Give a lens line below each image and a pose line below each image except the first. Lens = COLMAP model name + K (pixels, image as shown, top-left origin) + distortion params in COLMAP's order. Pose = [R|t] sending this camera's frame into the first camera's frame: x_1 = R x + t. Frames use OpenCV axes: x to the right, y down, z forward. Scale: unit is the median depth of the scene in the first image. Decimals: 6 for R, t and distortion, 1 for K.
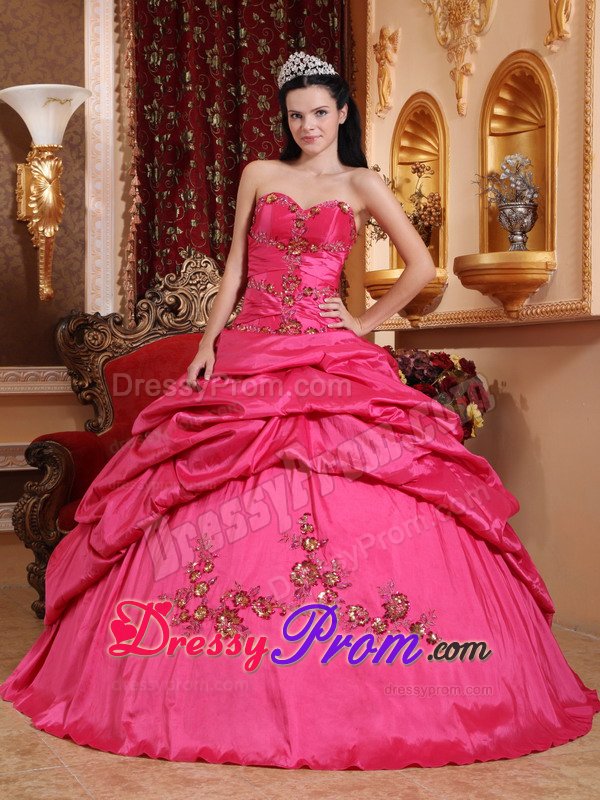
lens RADIAL K [[1252.3, 0, 301.4], [0, 1252.3, 390.0], [0, 0, 1]] dist [0.010930, 0.076929]
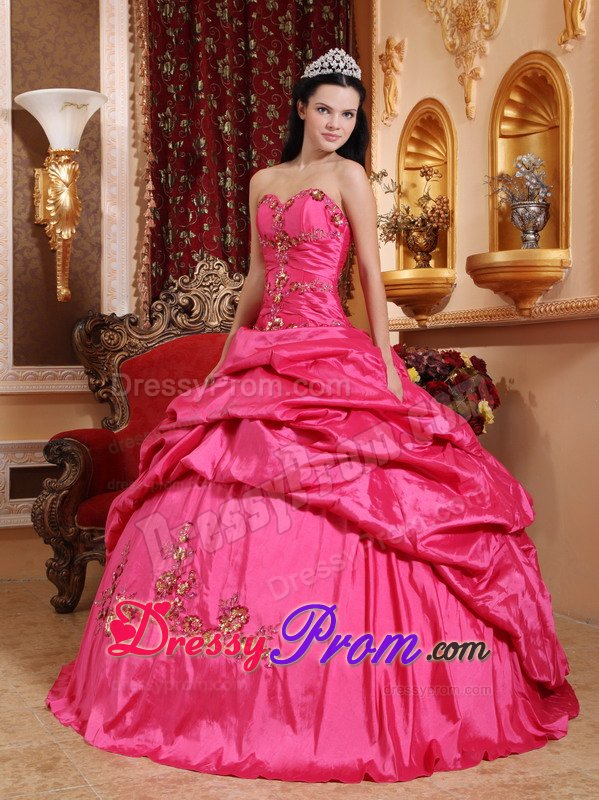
lens RADIAL K [[1085.0, 0, 299.5], [0, 1085.0, 400.0], [0, 0, 1]] dist [0.002446, 0.062655]
pose [[0.999867, -0.002156, 0.016175, -0.024166], [0.002052, 0.999977, 0.006398, 0.004045], [-0.016188, -0.006364, 0.999849, 0.103765]]
